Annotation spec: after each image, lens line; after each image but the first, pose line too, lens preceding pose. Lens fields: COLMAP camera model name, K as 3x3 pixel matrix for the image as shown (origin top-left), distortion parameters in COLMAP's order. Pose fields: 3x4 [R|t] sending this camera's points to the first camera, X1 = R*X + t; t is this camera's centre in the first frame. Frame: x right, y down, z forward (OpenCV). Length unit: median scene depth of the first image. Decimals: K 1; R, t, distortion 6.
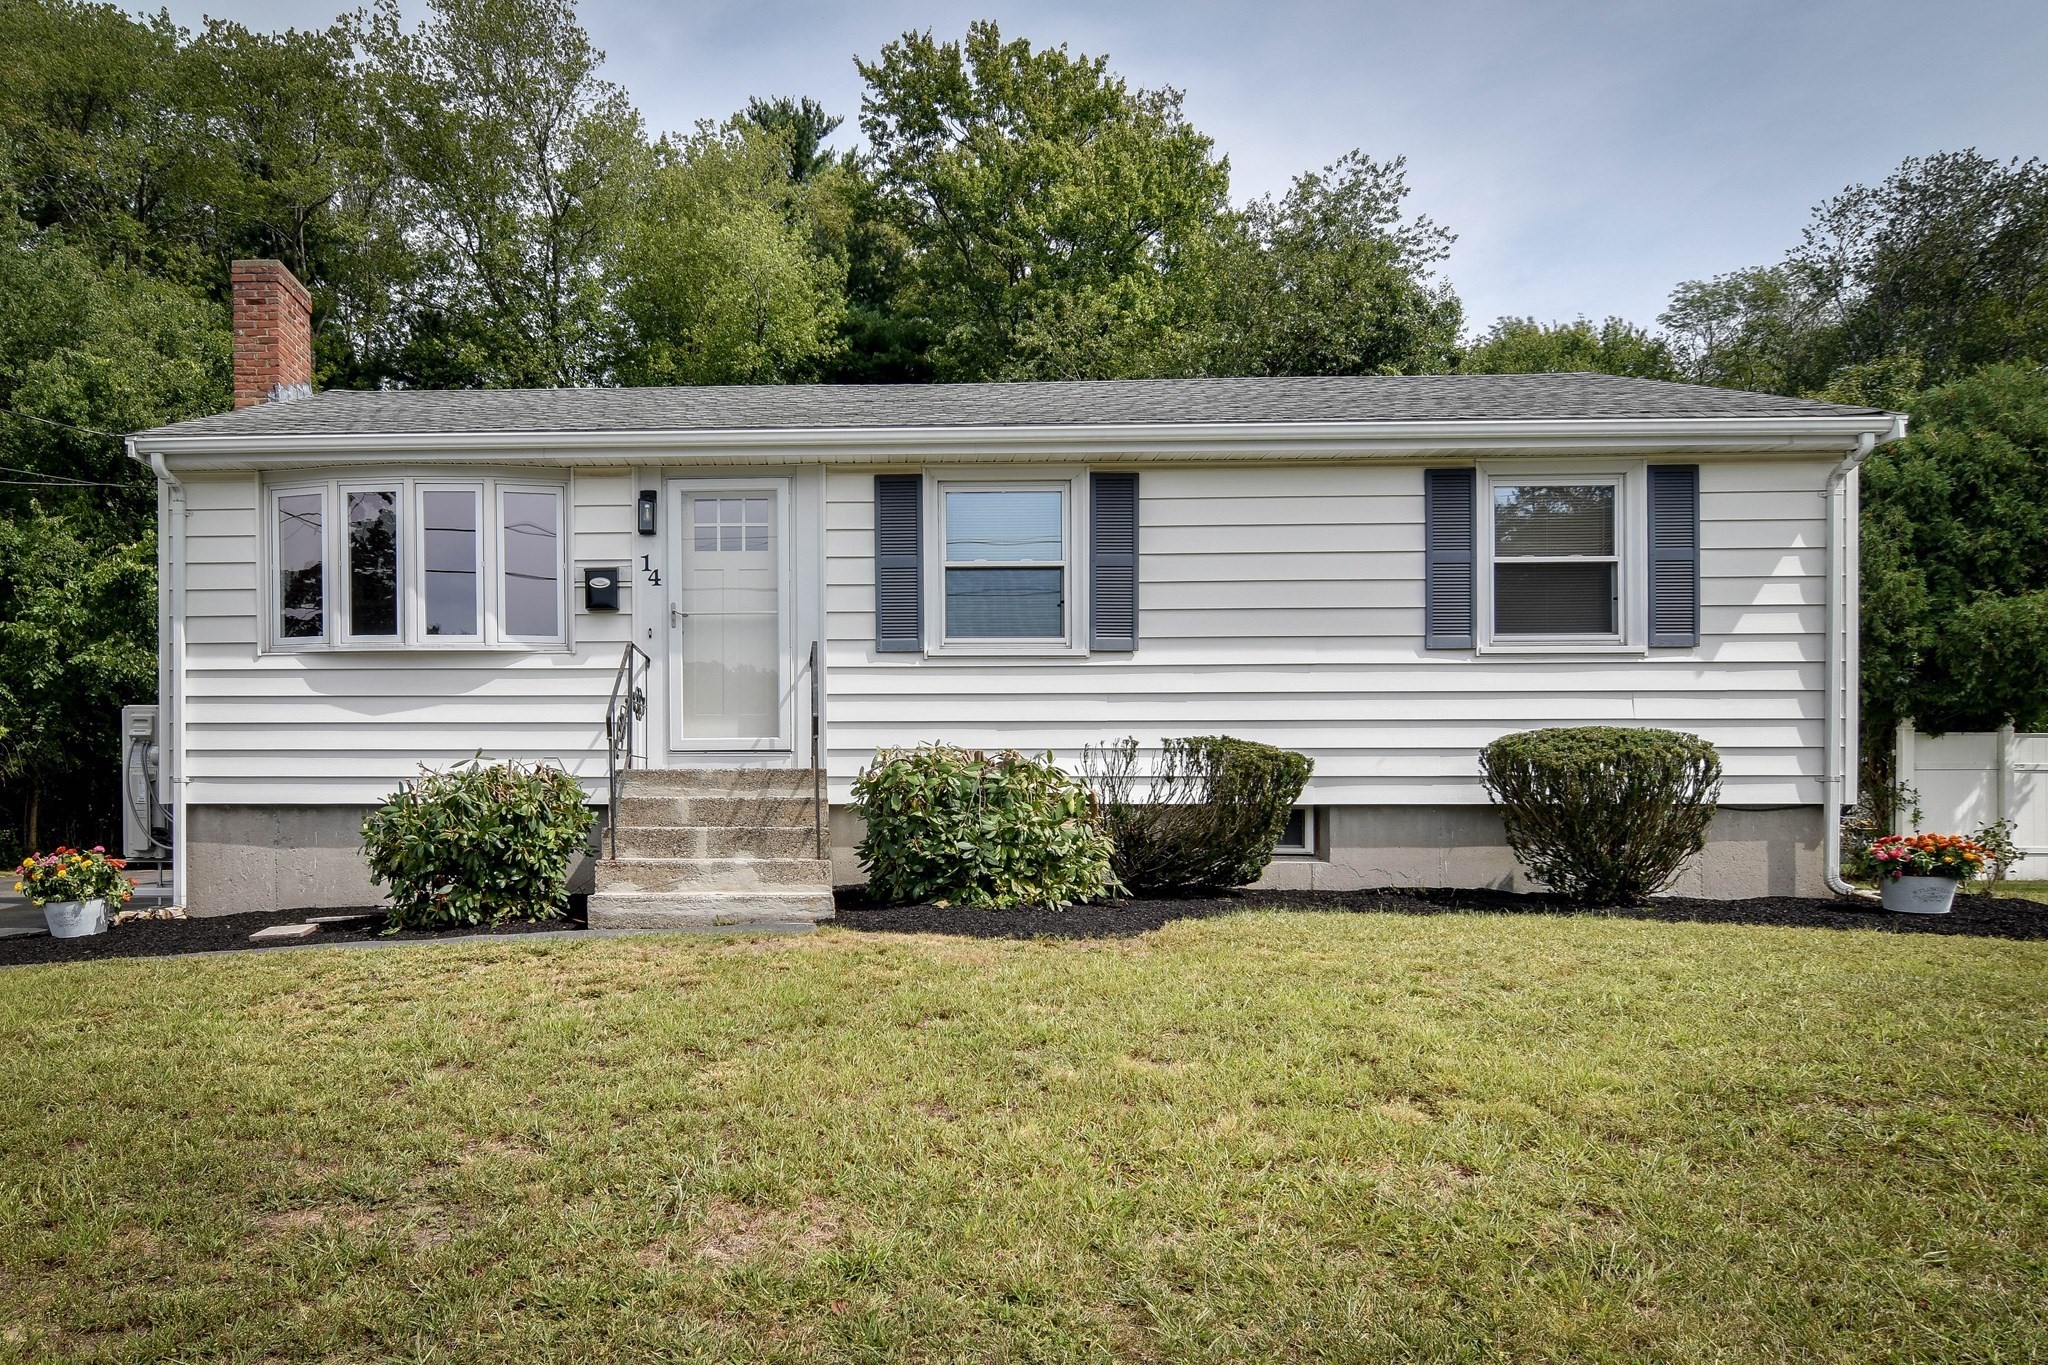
lens RADIAL K [[1098.7, 0, 1024.0], [0, 1098.7, 682.5], [0, 0, 1]] dist [-0.003153, -0.000010]
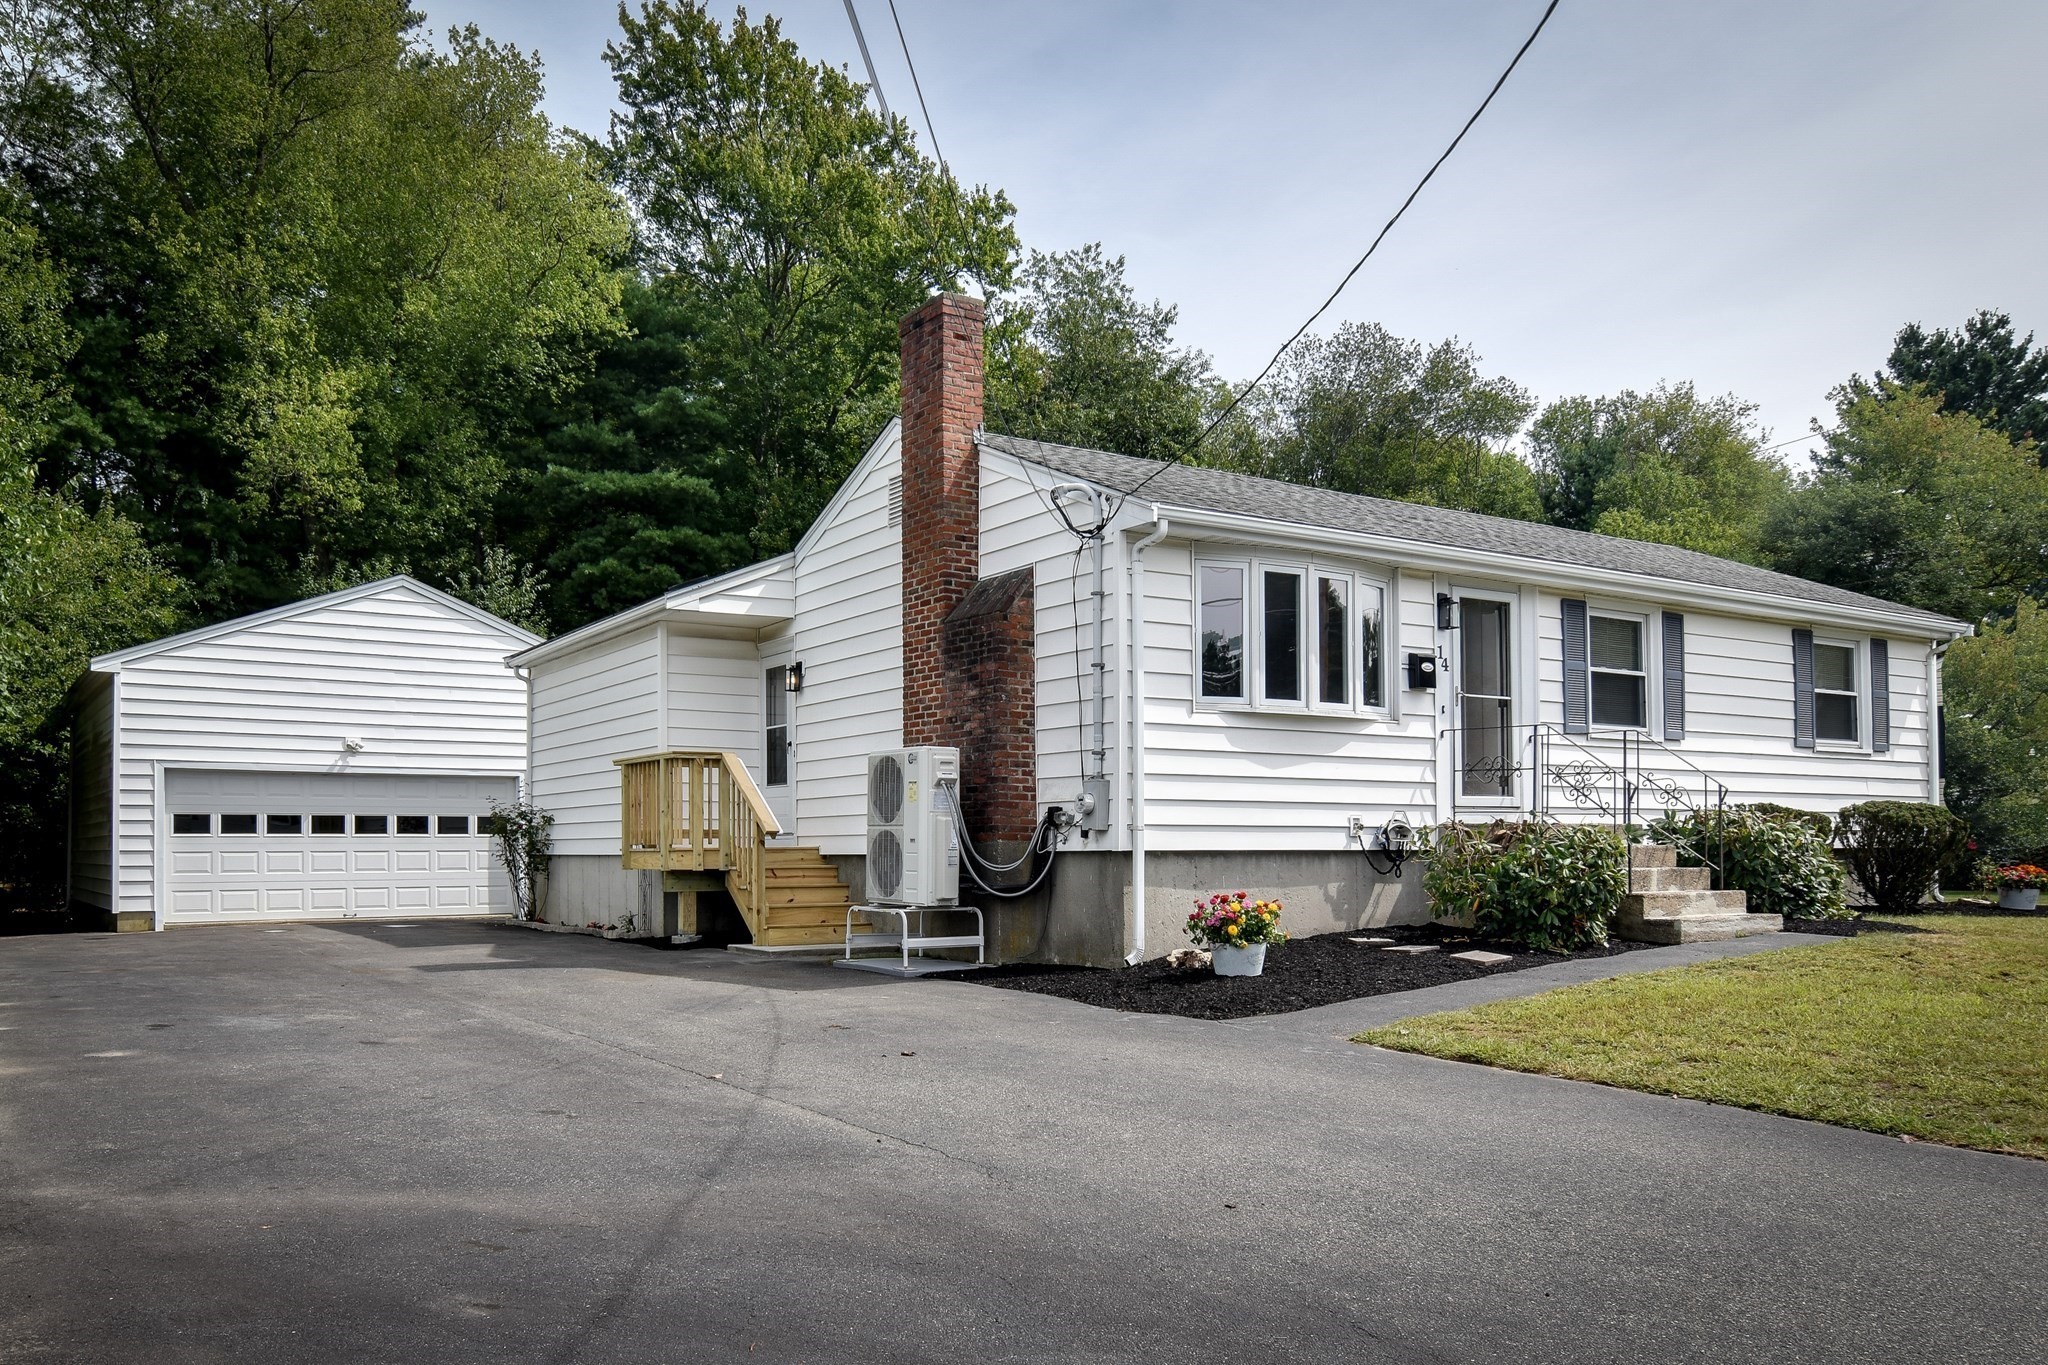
lens RADIAL K [[1185.1, 0, 1024.0], [0, 1185.1, 682.5], [0, 0, 1]] dist [0.002724, 0.000882]
pose [[0.882046, 0.063719, 0.466834, -1.368918], [-0.050056, 0.997879, -0.041626, 0.003278], [-0.468496, 0.013348, 0.883365, 0.048207]]
